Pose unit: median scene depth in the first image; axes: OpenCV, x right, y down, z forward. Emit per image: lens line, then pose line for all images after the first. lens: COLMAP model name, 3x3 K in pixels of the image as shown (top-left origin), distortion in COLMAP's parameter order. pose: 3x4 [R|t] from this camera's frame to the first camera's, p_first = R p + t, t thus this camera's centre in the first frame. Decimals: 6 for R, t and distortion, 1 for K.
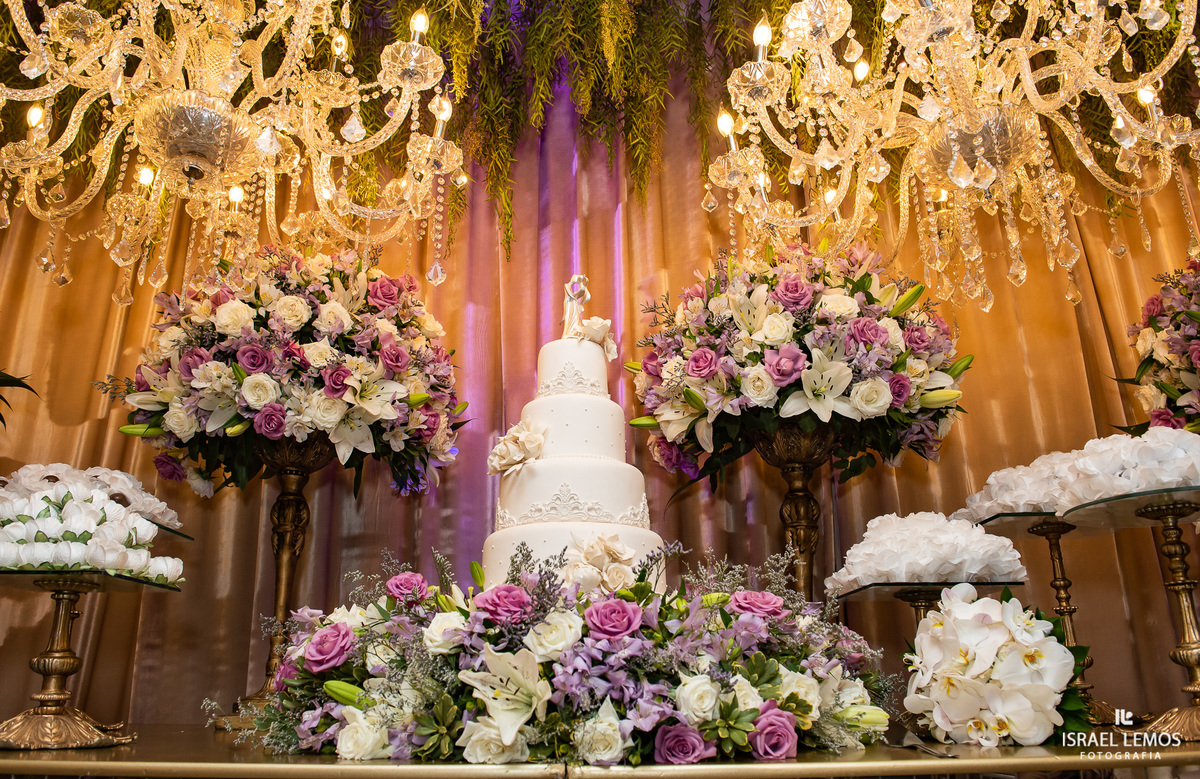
lens RADIAL K [[858.6, 0, 589.5], [0, 858.6, 405.9], [0, 0, 1]] dist [-0.052815, -0.002839]
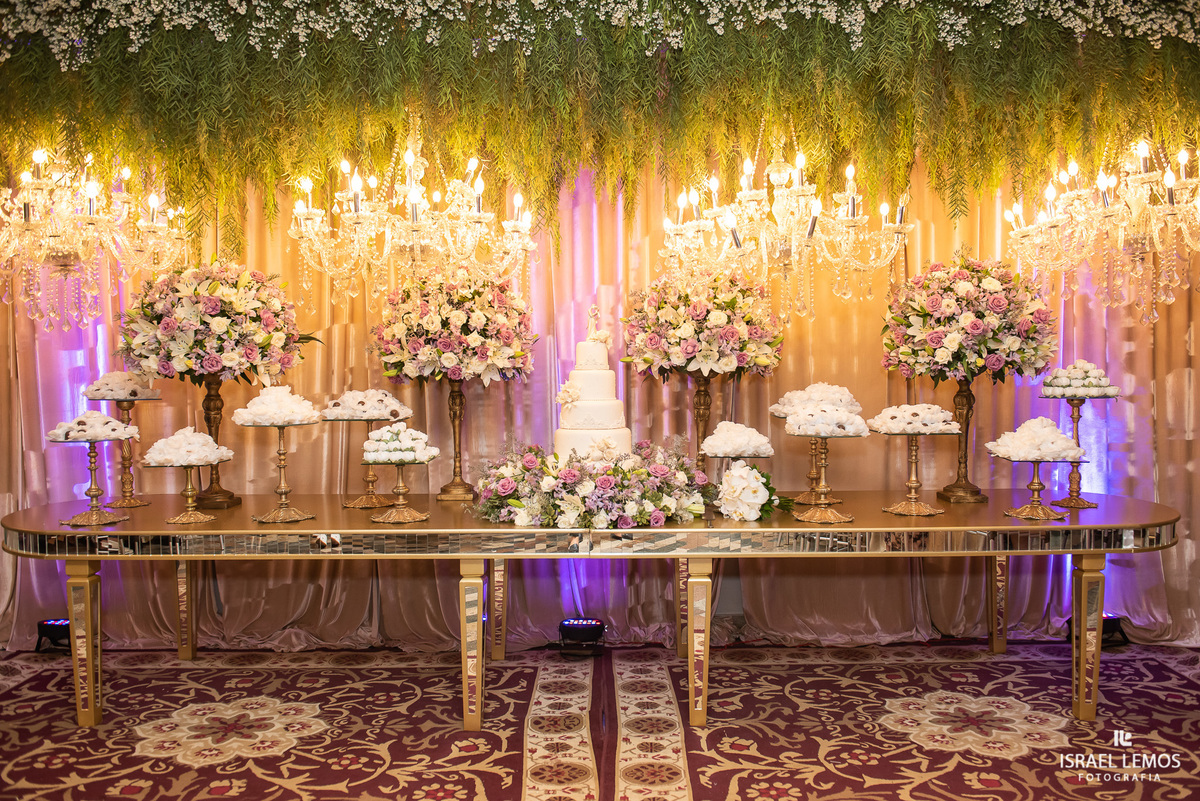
lens RADIAL K [[908.5, 0, 609.2], [0, 908.5, 399.9], [0, 0, 1]] dist [-0.041556, -0.000209]
pose [[0.999973, 0.002444, -0.006967, 0.051042], [0.000070, 0.940439, 0.339964, -0.899384], [0.007383, -0.339955, 0.940413, -1.542915]]
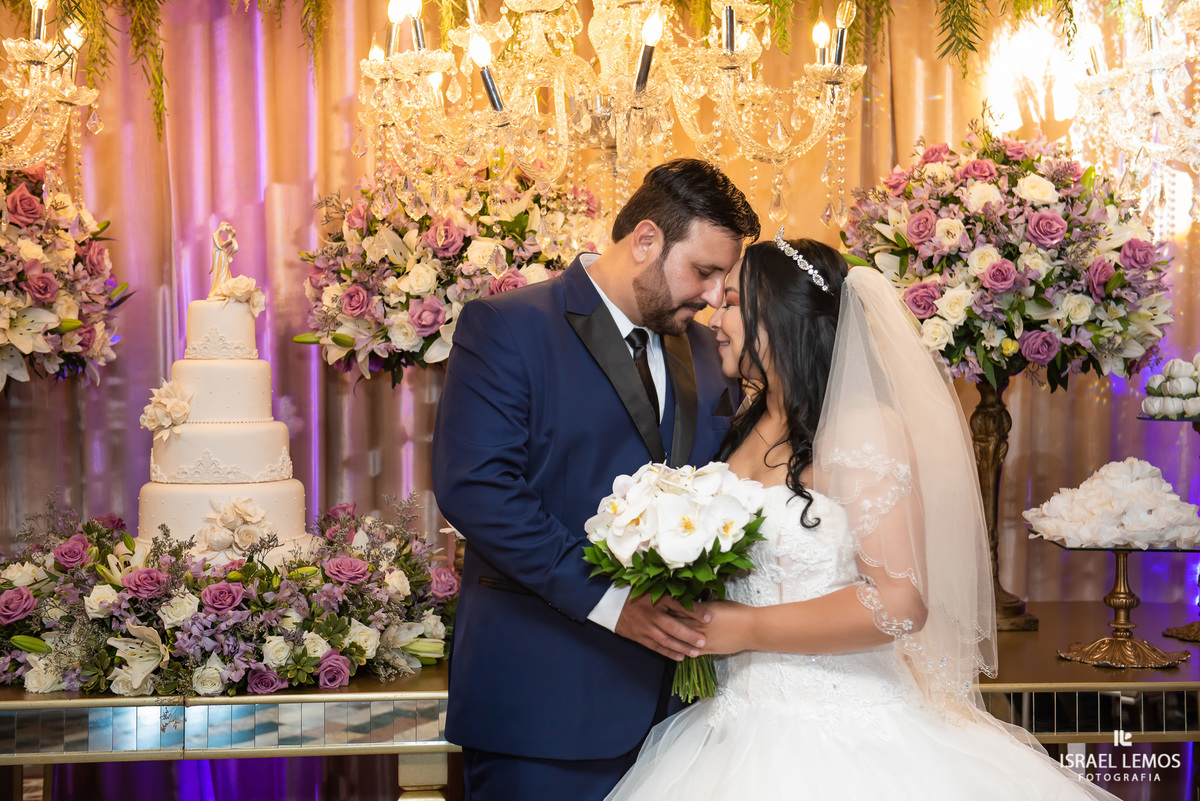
lens RADIAL K [[1771.2, 0, 607.5], [0, 1771.2, 398.0], [0, 0, 1]] dist [0.138489, -0.038336]
pose [[0.996658, 0.005044, 0.081534, 0.344576], [-0.031866, 0.943028, 0.331184, -0.870290], [-0.075218, -0.332676, 0.940037, -1.412957]]
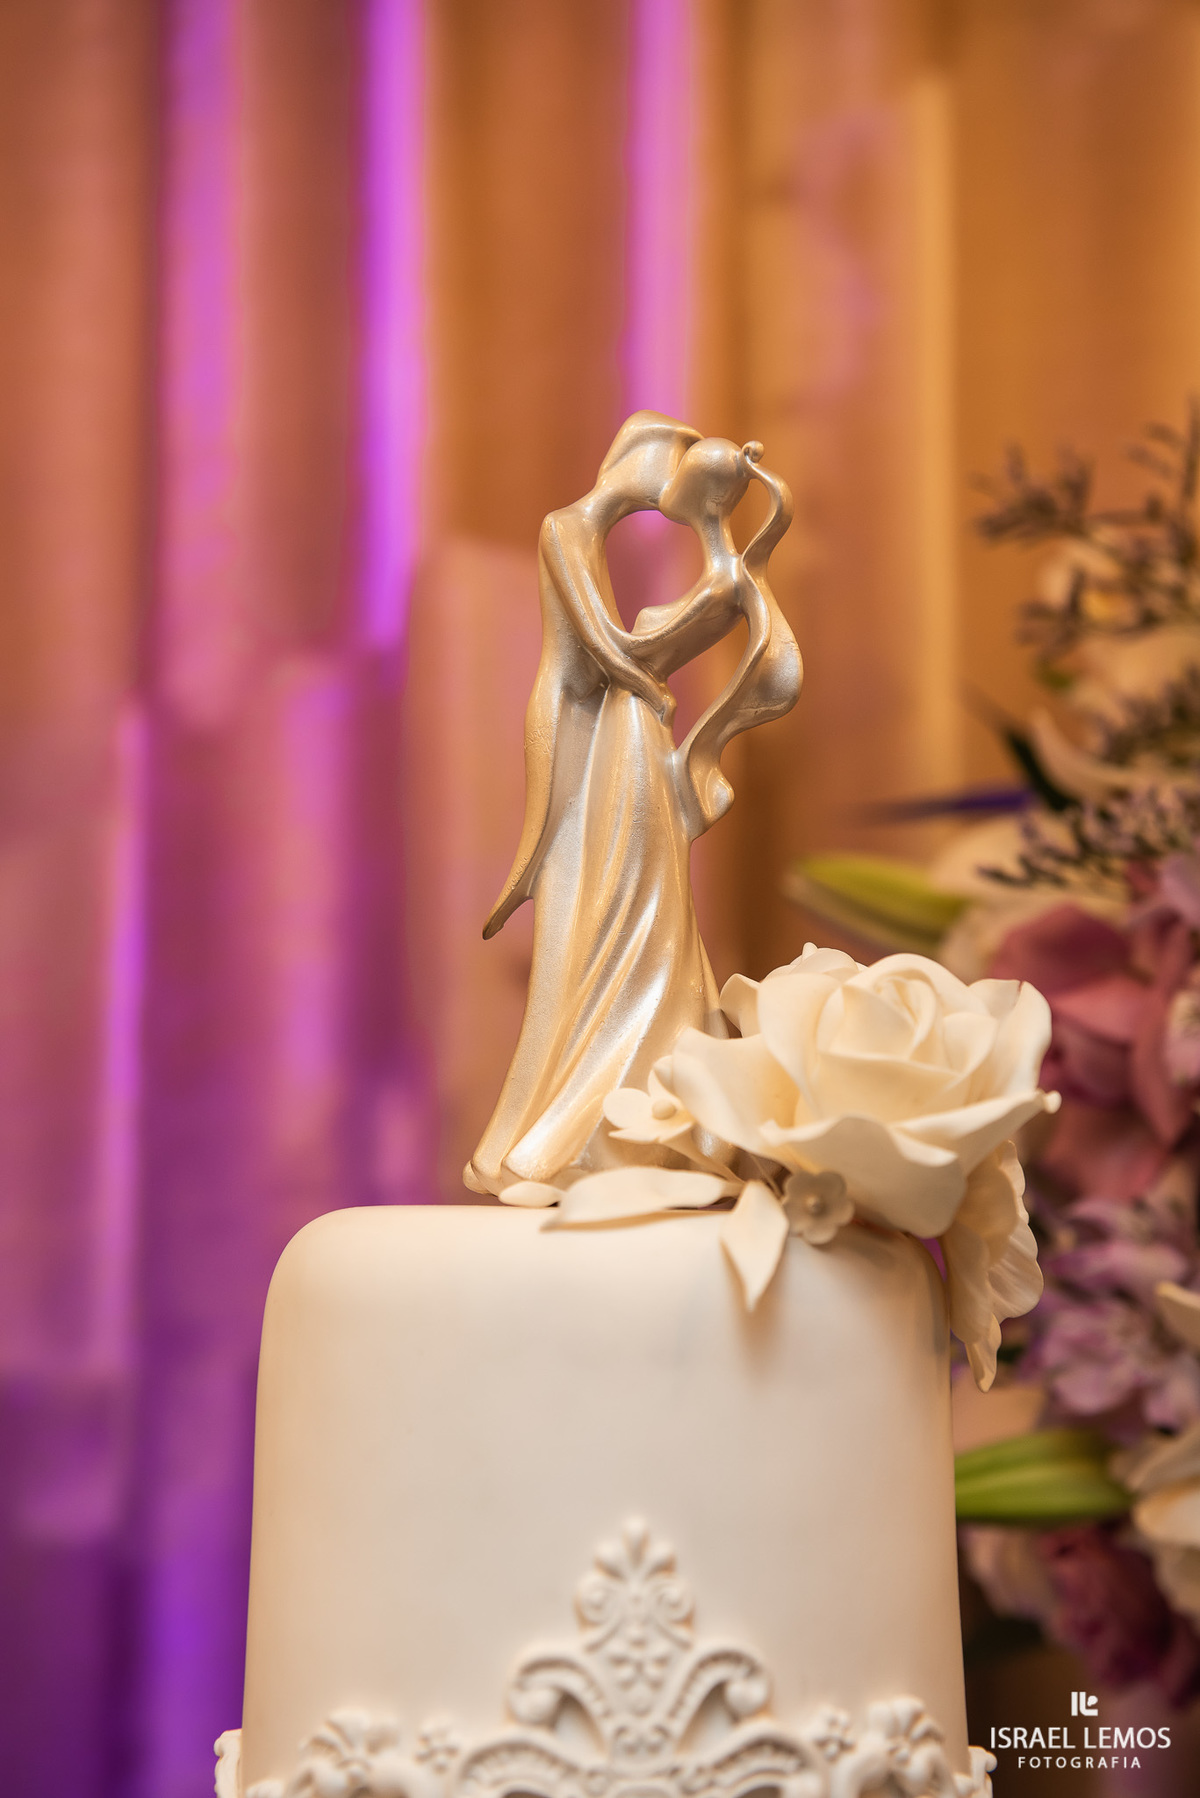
lens RADIAL K [[2826.9, 0, 600.0], [0, 2826.9, 898.8], [0, 0, 1]] dist [0.005046, 0.009291]
pose [[0.990439, 0.036379, 0.133071, -0.082916], [-0.062101, 0.978916, 0.194593, -0.209806], [-0.123186, -0.200996, 0.971816, 0.866128]]
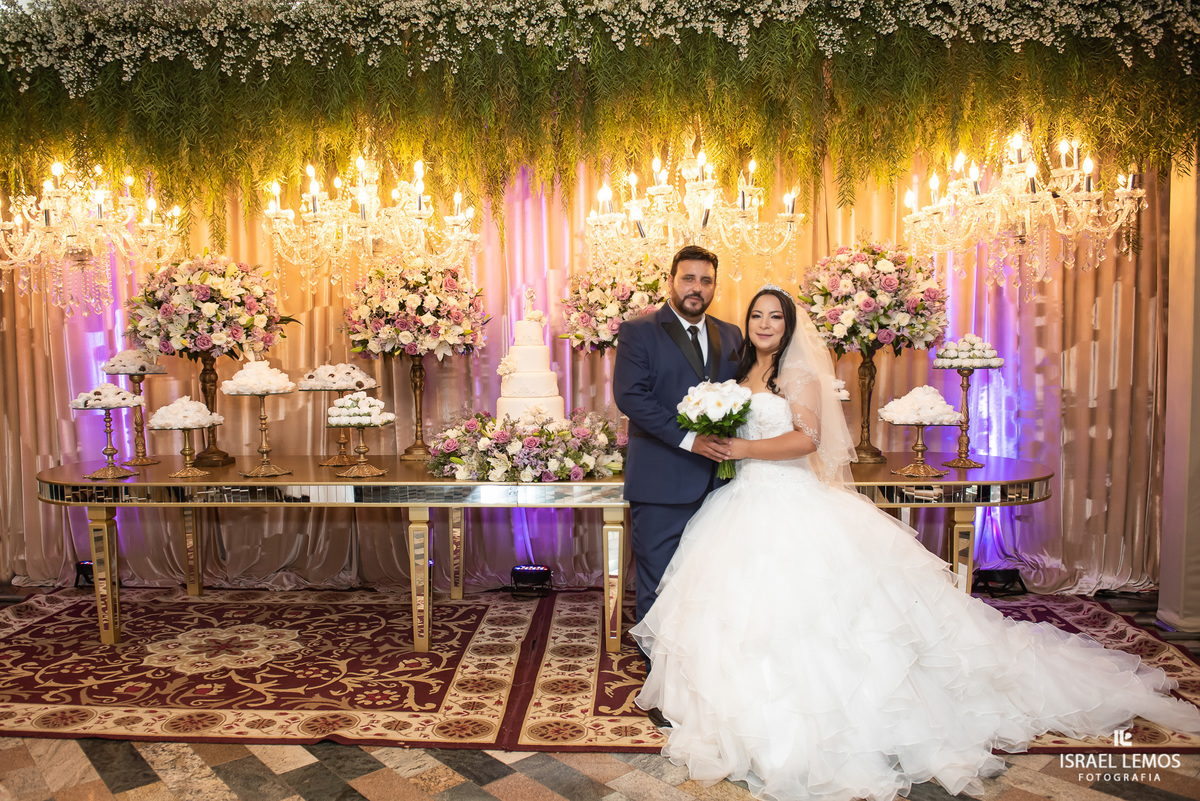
lens RADIAL K [[890.5, 0, 573.2], [0, 890.5, 420.2], [0, 0, 1]] dist [-0.053859, 0.001862]
pose [[0.997211, 0.002287, -0.074604, 0.380087], [0.026742, 0.922226, 0.385725, -0.997534], [0.069684, -0.386644, 0.919593, -1.856419]]
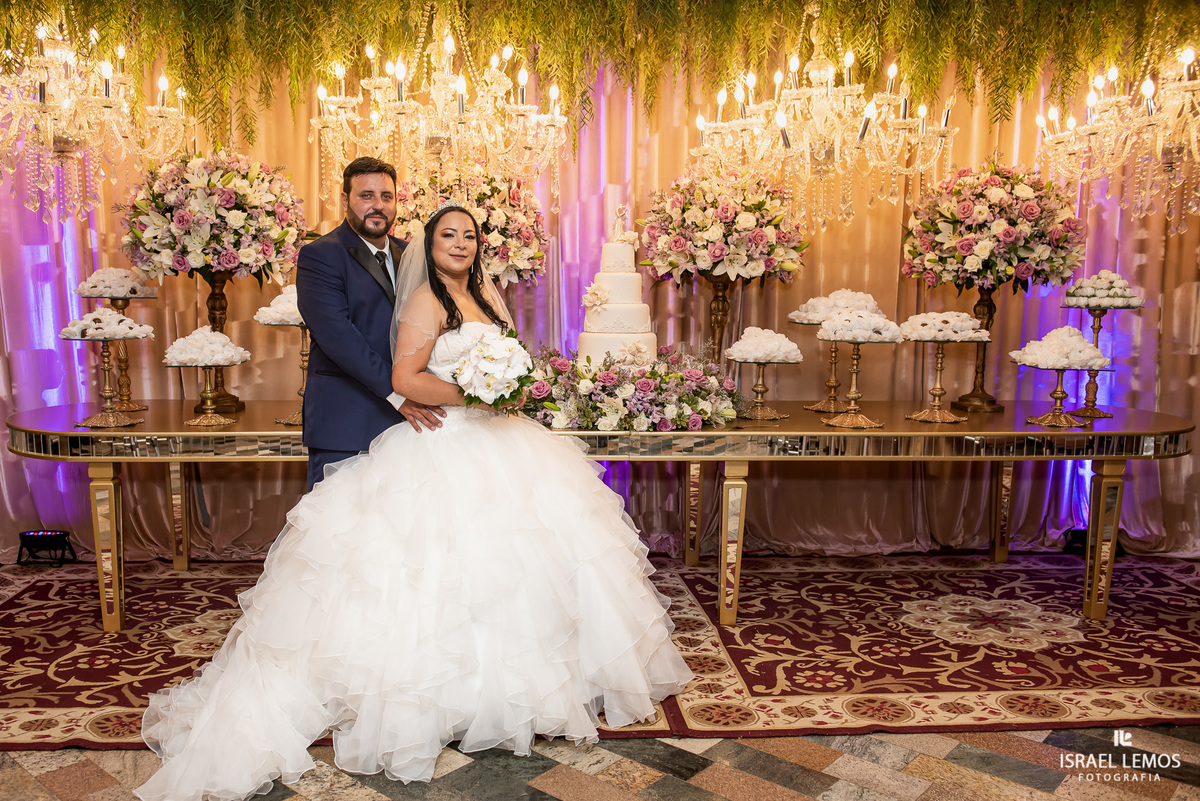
lens RADIAL K [[1014.3, 0, 553.5], [0, 1014.3, 422.4], [0, 0, 1]] dist [-0.032131, -0.001203]
pose [[0.998849, 0.009358, 0.047053, -0.370628], [-0.028930, 0.899885, 0.435167, -0.950047], [-0.038270, -0.436027, 0.899119, -1.815011]]
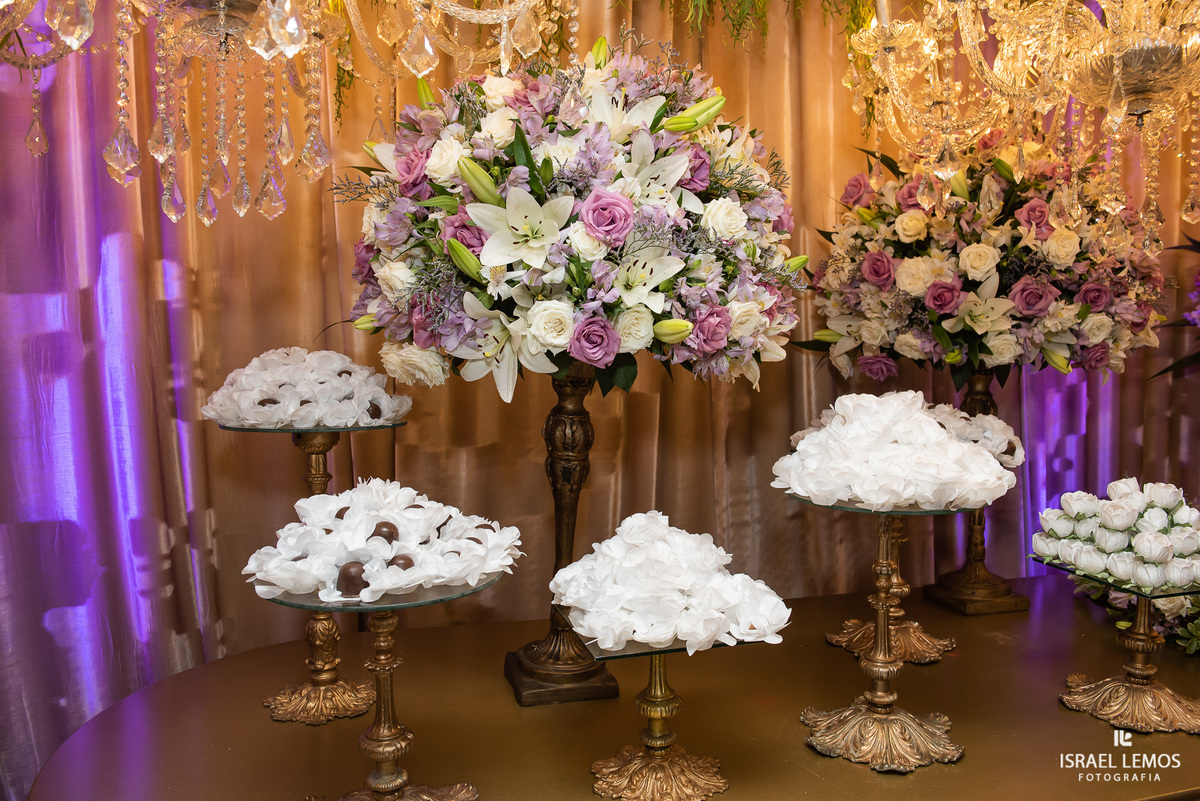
lens RADIAL K [[890.2, 0, 604.3], [0, 890.2, 401.4], [0, 0, 1]] dist [-0.041500, -0.001502]
pose [[0.967289, -0.007424, 0.253569, -1.531499], [-0.087777, 0.928031, 0.362014, -0.333353], [-0.238008, -0.372430, 0.897022, 0.216958]]
